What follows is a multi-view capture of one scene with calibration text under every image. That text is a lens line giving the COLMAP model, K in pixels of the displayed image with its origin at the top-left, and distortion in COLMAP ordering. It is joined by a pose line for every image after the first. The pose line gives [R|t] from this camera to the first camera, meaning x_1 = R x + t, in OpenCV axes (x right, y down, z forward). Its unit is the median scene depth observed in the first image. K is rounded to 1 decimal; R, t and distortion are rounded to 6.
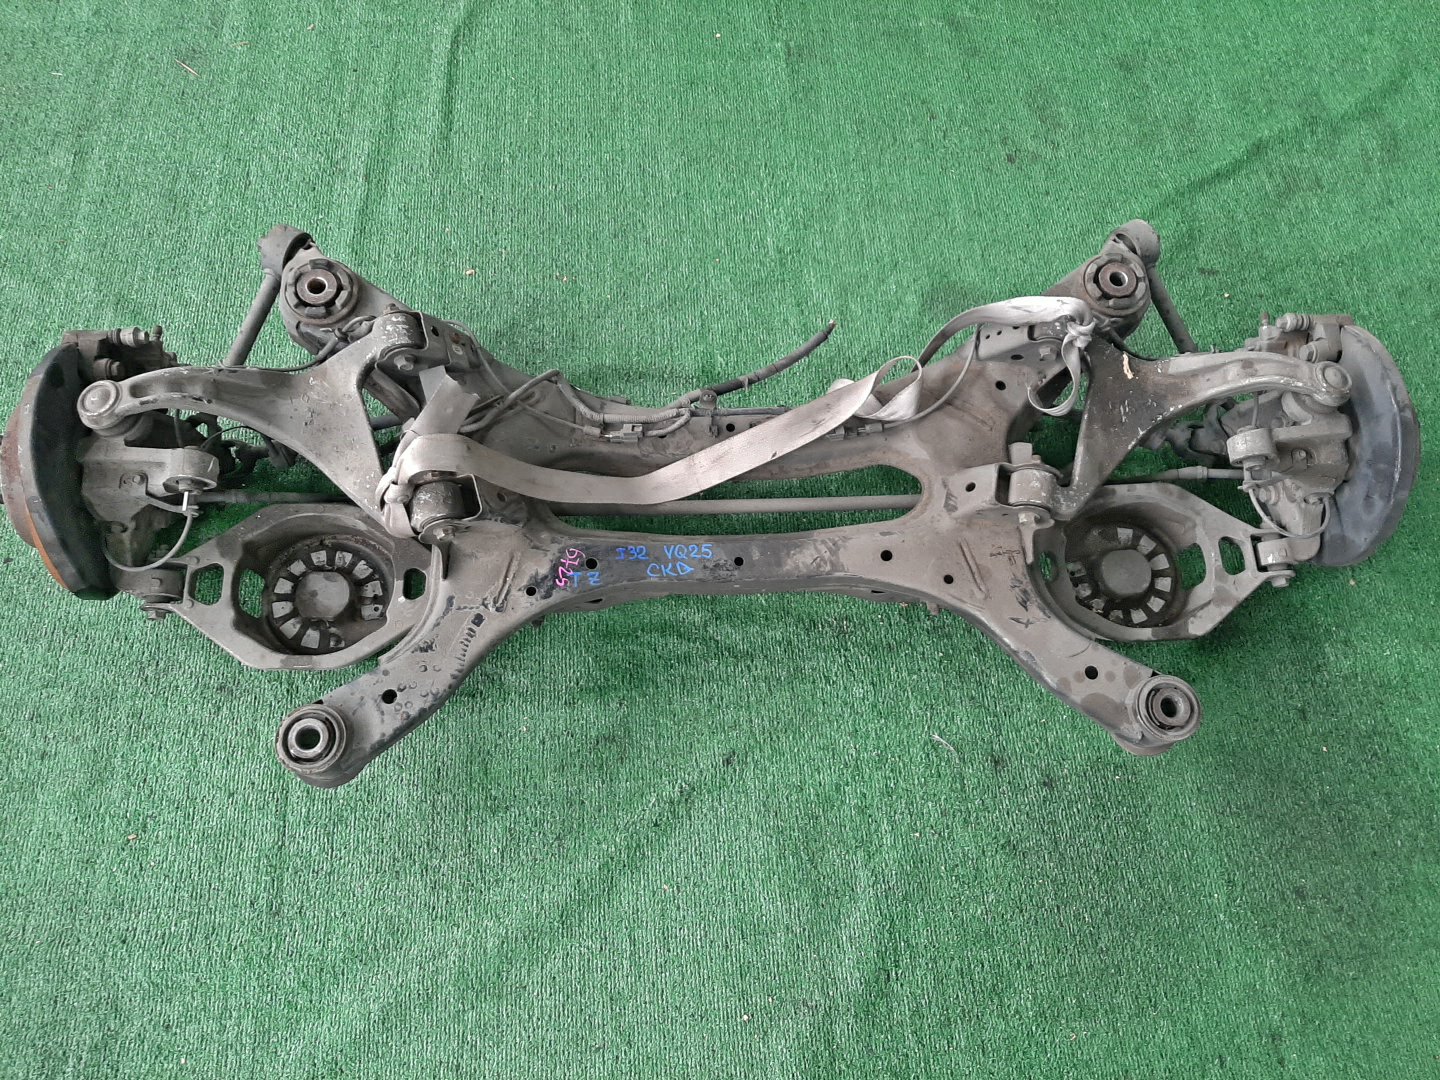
lens RADIAL K [[1103.0, 0, 729.3], [0, 1103.0, 542.2], [0, 0, 1]] dist [0.104987, -0.248893]
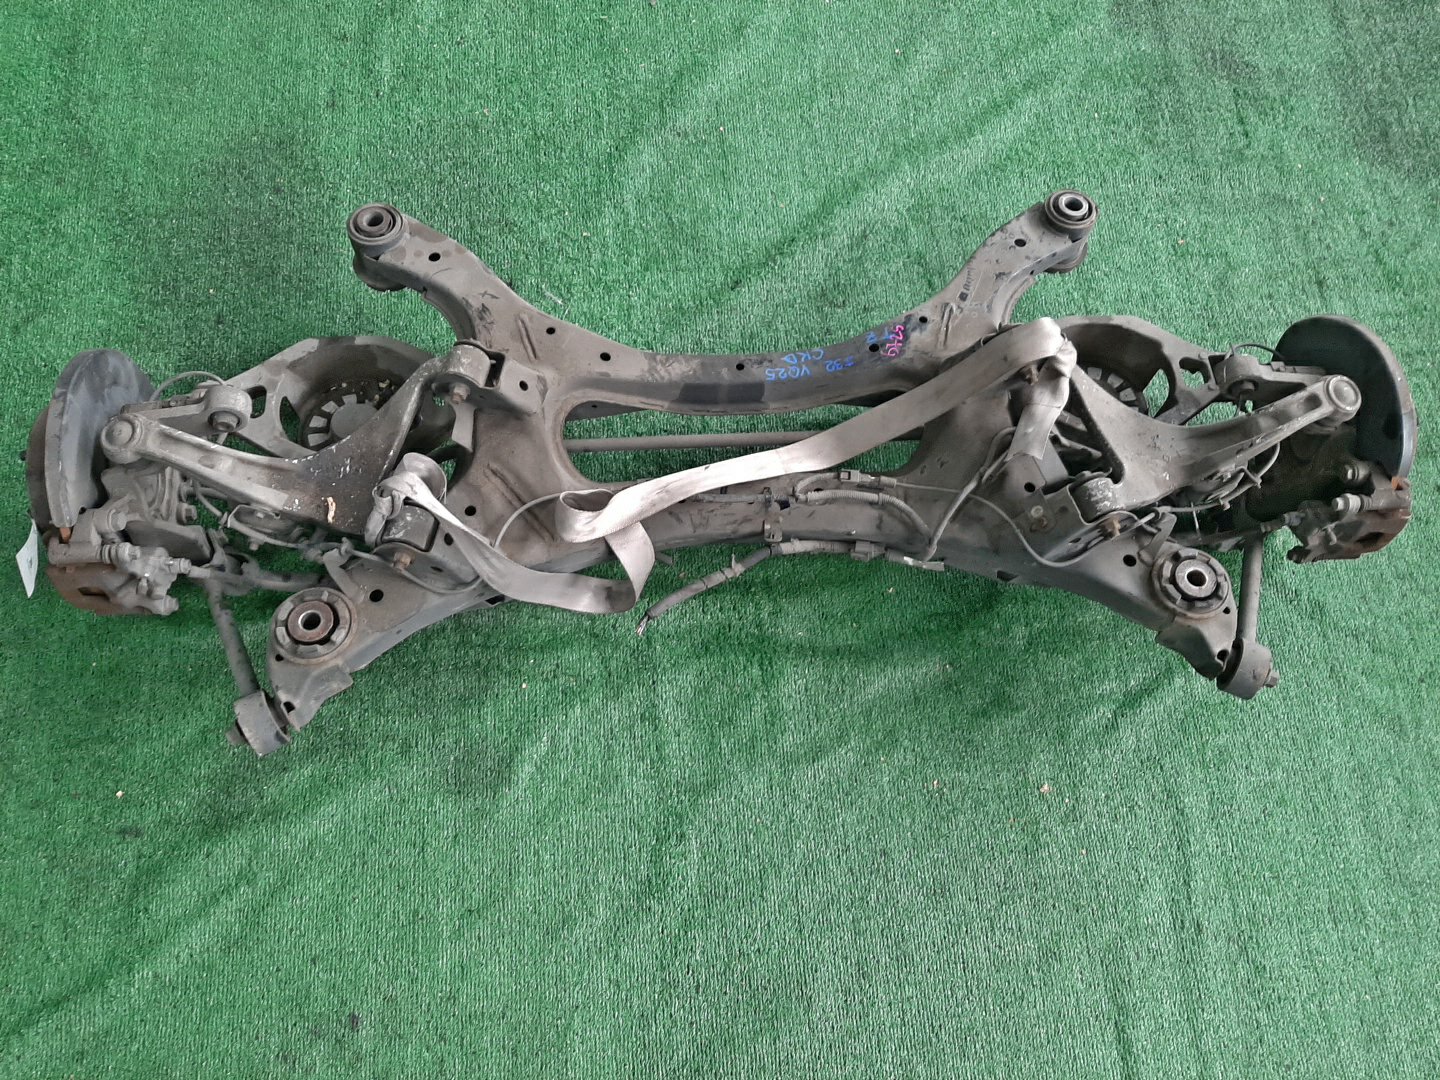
lens RADIAL K [[1103.0, 0, 729.3], [0, 1103.0, 542.2], [0, 0, 1]] dist [0.104987, -0.248893]
pose [[-0.994253, -0.024783, -0.104144, 0.133138], [-0.056614, -0.703933, 0.708006, -0.906784], [-0.090857, 0.709833, 0.698485, 0.370114]]
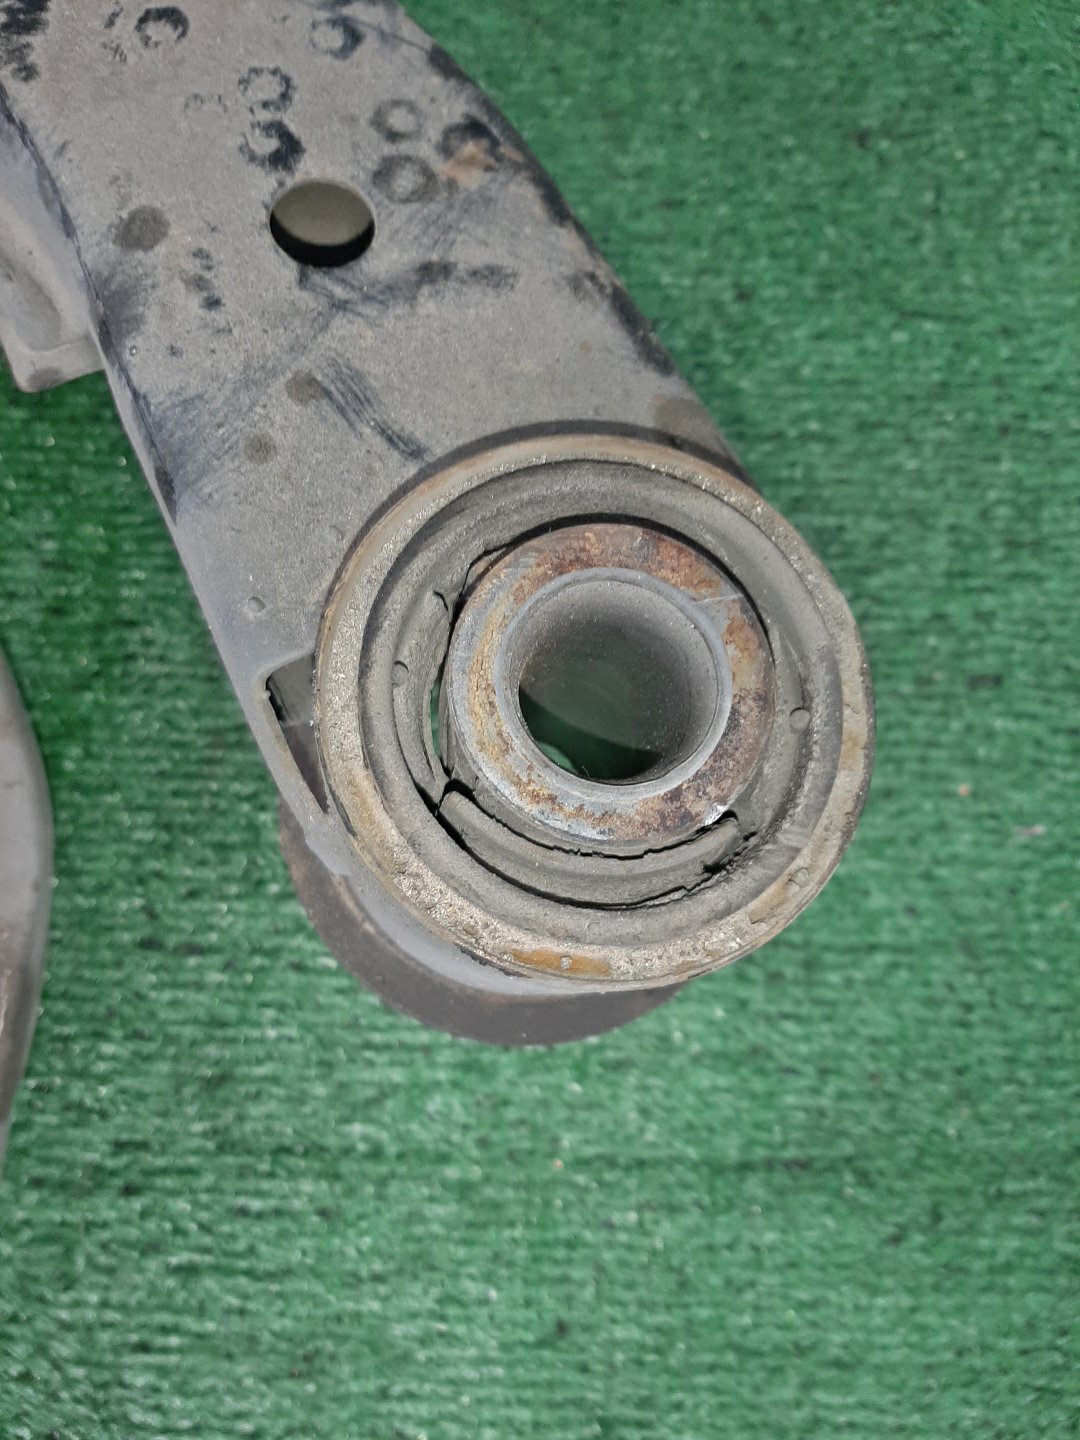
lens RADIAL K [[1103.0, 0, 540.0], [0, 1103.0, 720.0], [0, 0, 1]] dist [0.104987, -0.248893]
pose [[0.099843, -0.971539, 0.214809, -0.368496], [0.904379, 0.178628, 0.387545, 0.113148], [-0.414886, 0.155575, 0.896474, 0.818346]]
